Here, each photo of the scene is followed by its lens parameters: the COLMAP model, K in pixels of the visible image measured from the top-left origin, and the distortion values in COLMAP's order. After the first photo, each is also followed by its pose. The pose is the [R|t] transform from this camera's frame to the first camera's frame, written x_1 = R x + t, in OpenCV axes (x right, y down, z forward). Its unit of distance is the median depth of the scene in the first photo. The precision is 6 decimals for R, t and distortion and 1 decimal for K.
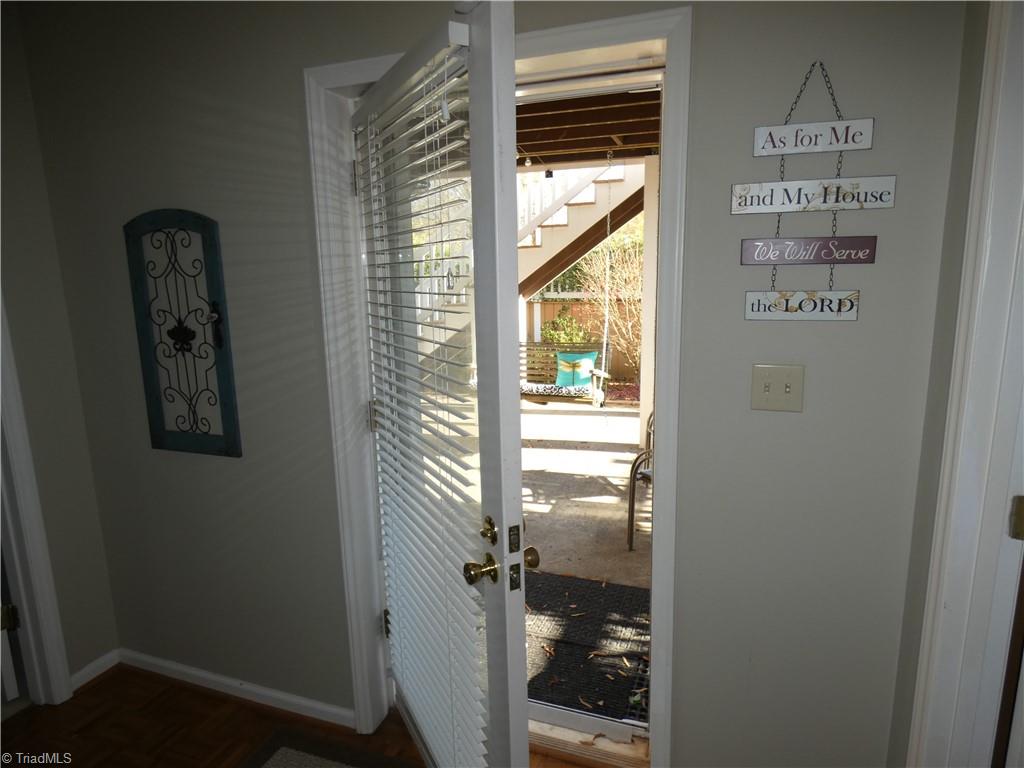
lens RADIAL K [[604.9, 0, 512.0], [0, 604.9, 384.0], [0, 0, 1]] dist [-0.003680, -0.000325]
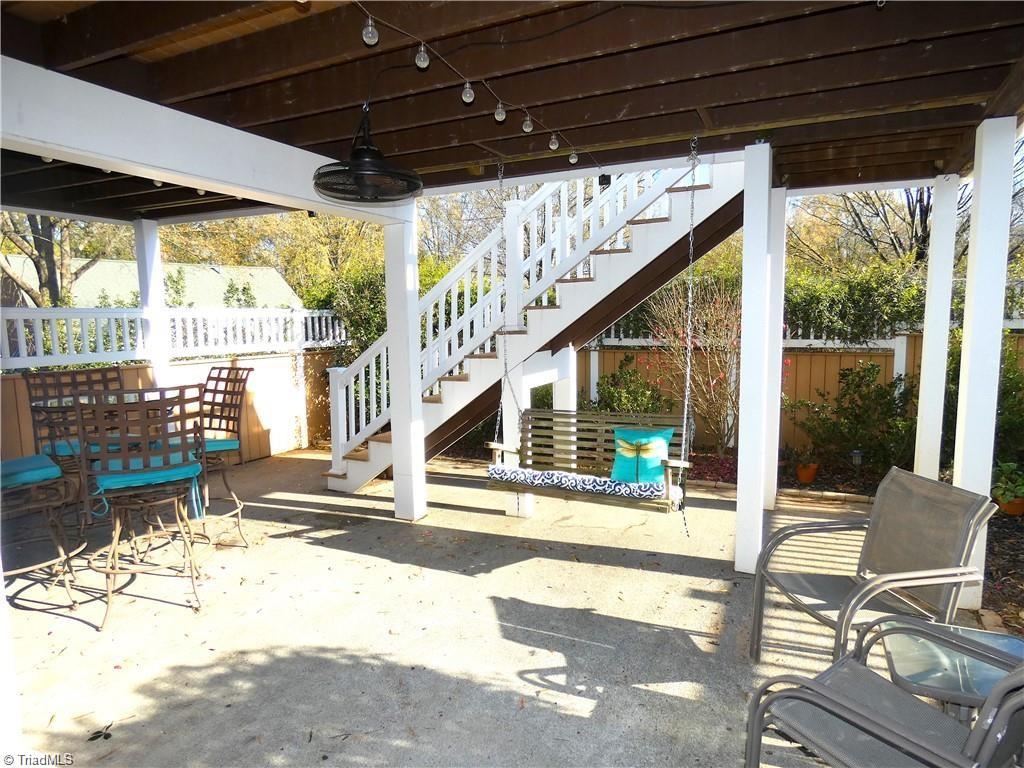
lens RADIAL K [[604.9, 0, 512.0], [0, 604.9, 384.0], [0, 0, 1]] dist [-0.003680, -0.000325]
pose [[0.994305, 0.014633, -0.105559, 0.030075], [-0.021612, 0.997633, -0.065272, -0.054814], [0.104354, 0.067181, 0.992269, 0.290429]]
